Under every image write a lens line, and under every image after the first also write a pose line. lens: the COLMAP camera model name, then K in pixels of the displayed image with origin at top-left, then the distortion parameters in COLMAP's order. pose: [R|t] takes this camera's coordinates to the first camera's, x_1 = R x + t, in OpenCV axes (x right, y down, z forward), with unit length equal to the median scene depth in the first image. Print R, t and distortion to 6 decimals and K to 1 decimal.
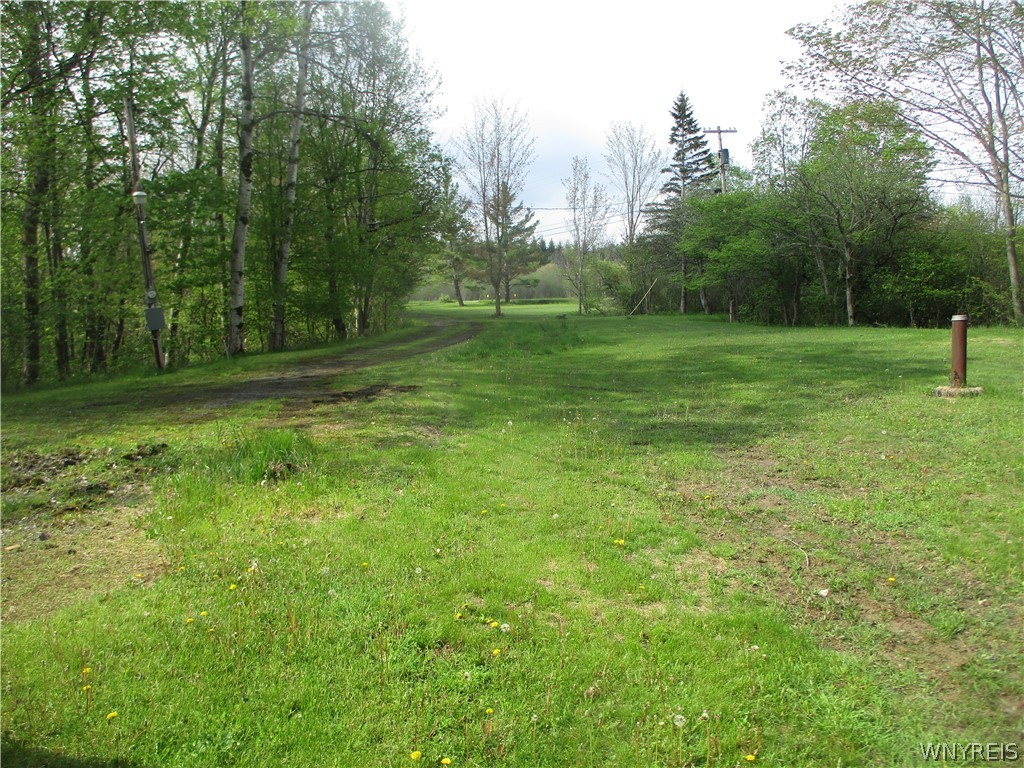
lens RADIAL K [[848.0, 0, 519.2], [0, 848.0, 374.0], [0, 0, 1]] dist [-0.027154, -0.004492]
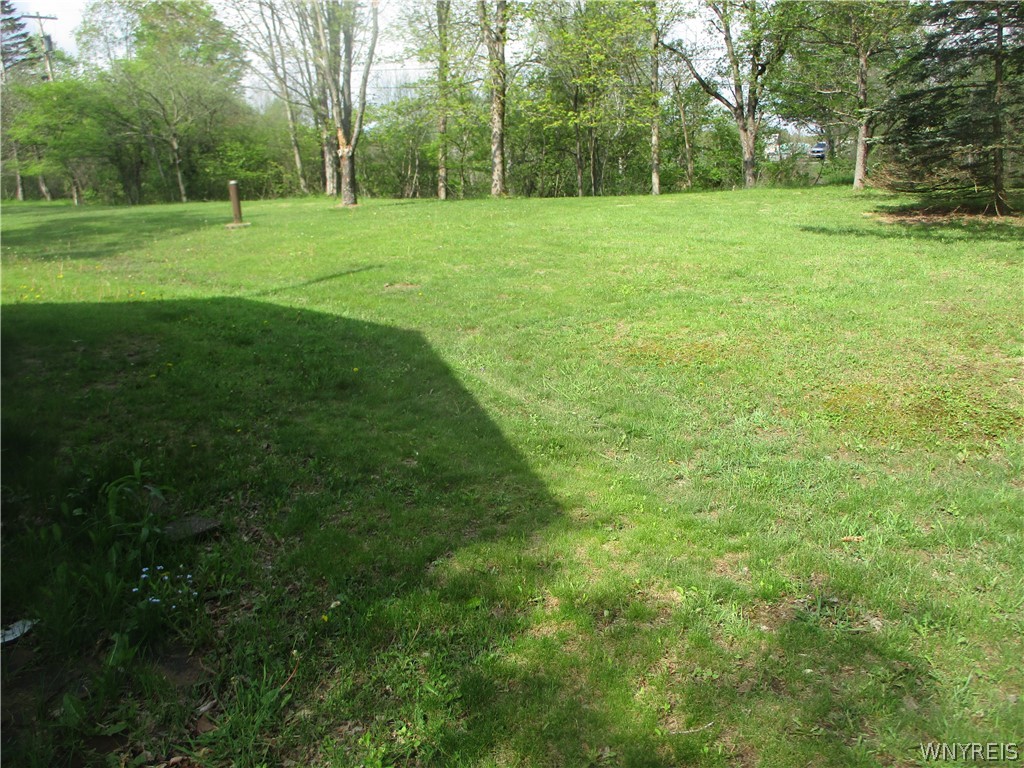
lens RADIAL K [[848.0, 0, 519.2], [0, 848.0, 374.0], [0, 0, 1]] dist [-0.027154, -0.004492]
pose [[0.744759, -0.153818, 0.649364, -0.073958], [0.070133, 0.985725, 0.153058, 0.032284], [-0.663638, -0.068449, 0.744915, -0.233626]]
